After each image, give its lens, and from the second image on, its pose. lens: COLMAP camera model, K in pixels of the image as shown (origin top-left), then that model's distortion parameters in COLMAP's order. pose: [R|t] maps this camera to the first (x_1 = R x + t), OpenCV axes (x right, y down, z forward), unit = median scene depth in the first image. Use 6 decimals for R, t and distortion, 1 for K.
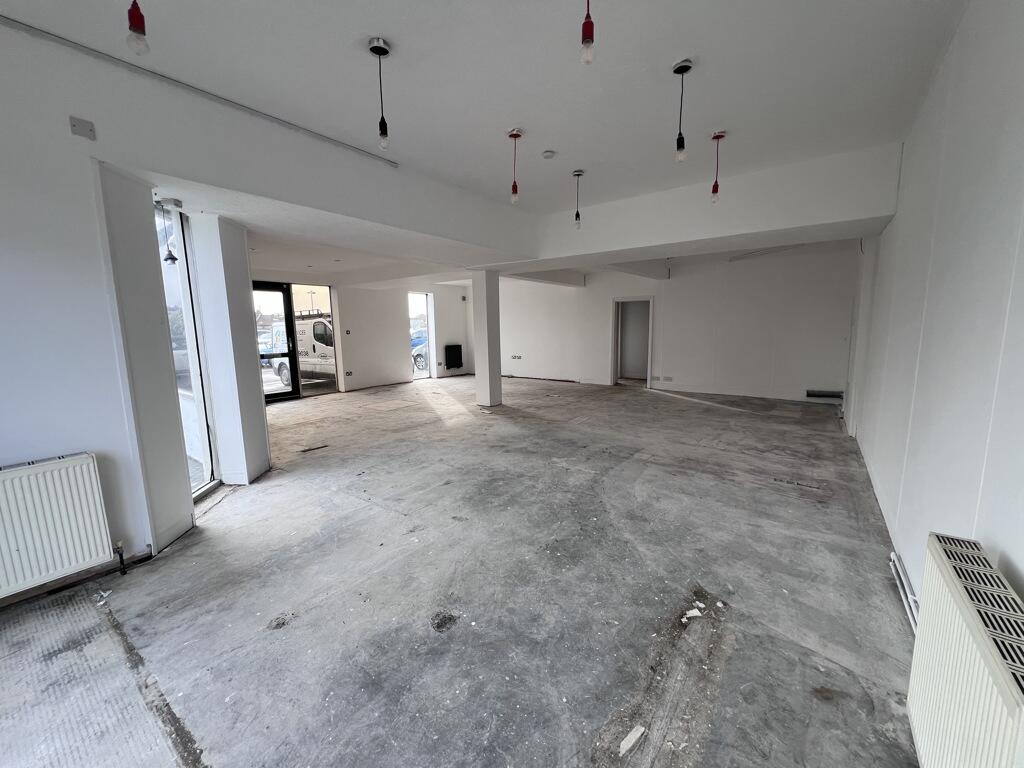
lens RADIAL K [[407.0, 0, 512.0], [0, 407.0, 384.0], [0, 0, 1]] dist [-0.000171, -0.000221]
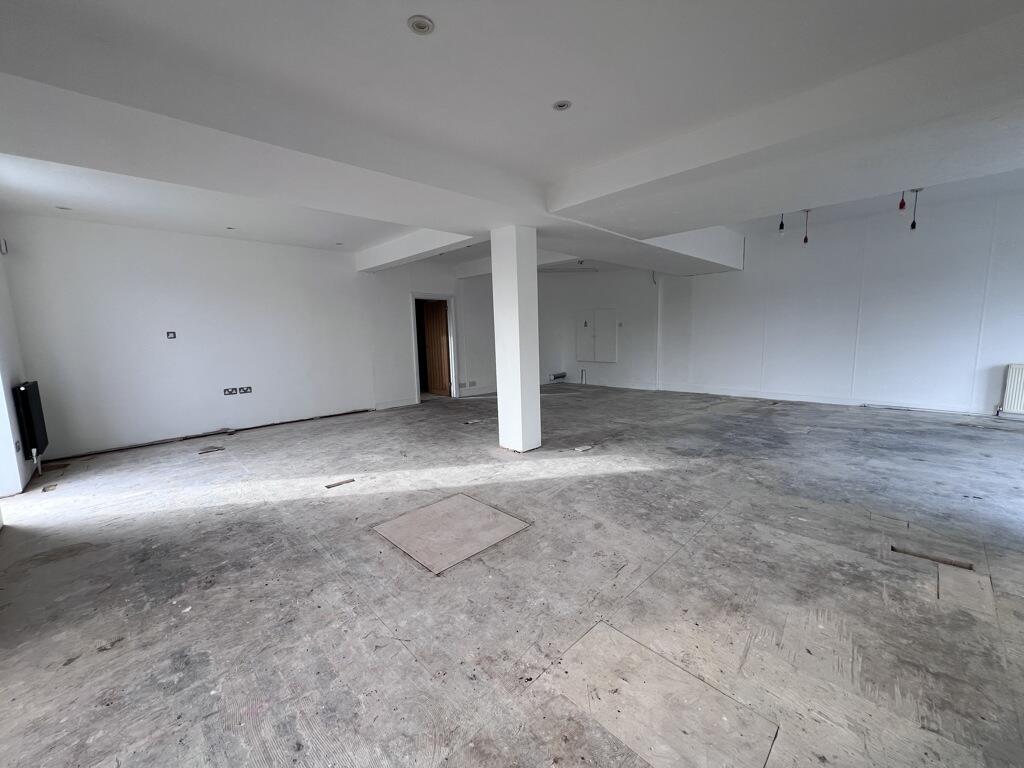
lens RADIAL K [[407.0, 0, 512.0], [0, 407.0, 384.0], [0, 0, 1]] dist [-0.000171, -0.000221]
pose [[0.150536, -0.115265, 0.981862, -0.587987], [0.155432, 0.983587, 0.091637, -0.092476], [-0.976309, 0.138818, 0.165981, 0.810687]]
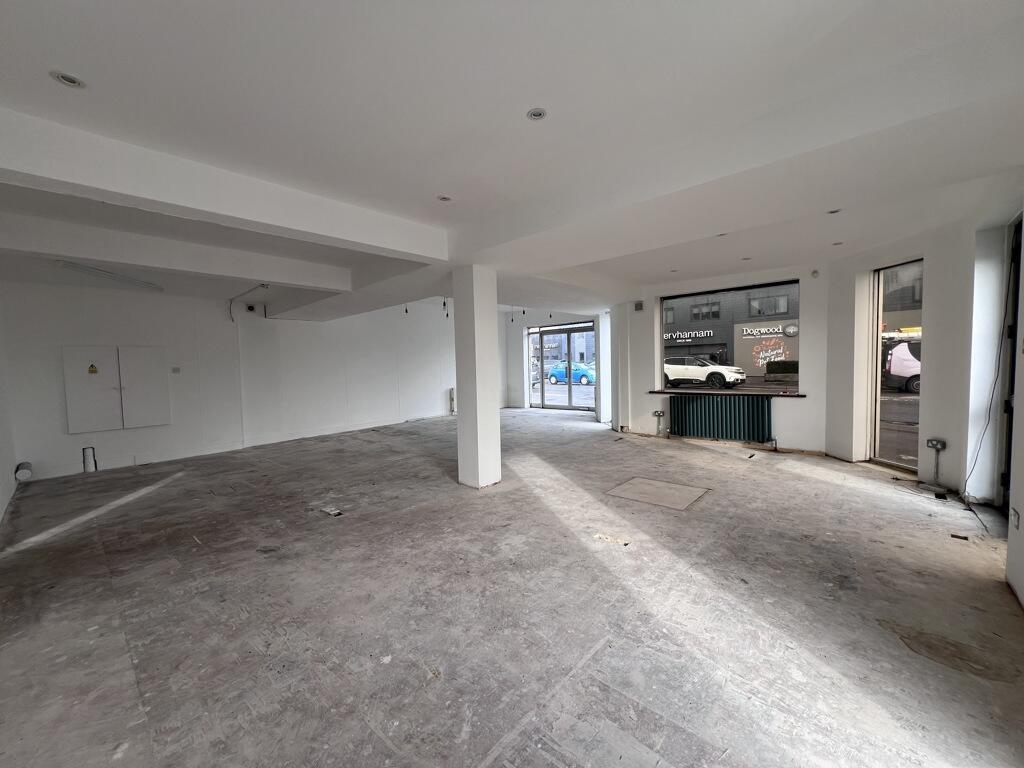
lens RADIAL K [[407.0, 0, 512.0], [0, 407.0, 384.0], [0, 0, 1]] dist [-0.000171, -0.000221]
pose [[-0.995294, 0.040039, 0.088245, -0.147787], [0.055656, 0.981662, 0.182324, -0.185329], [-0.079326, 0.186378, -0.979270, 1.416059]]
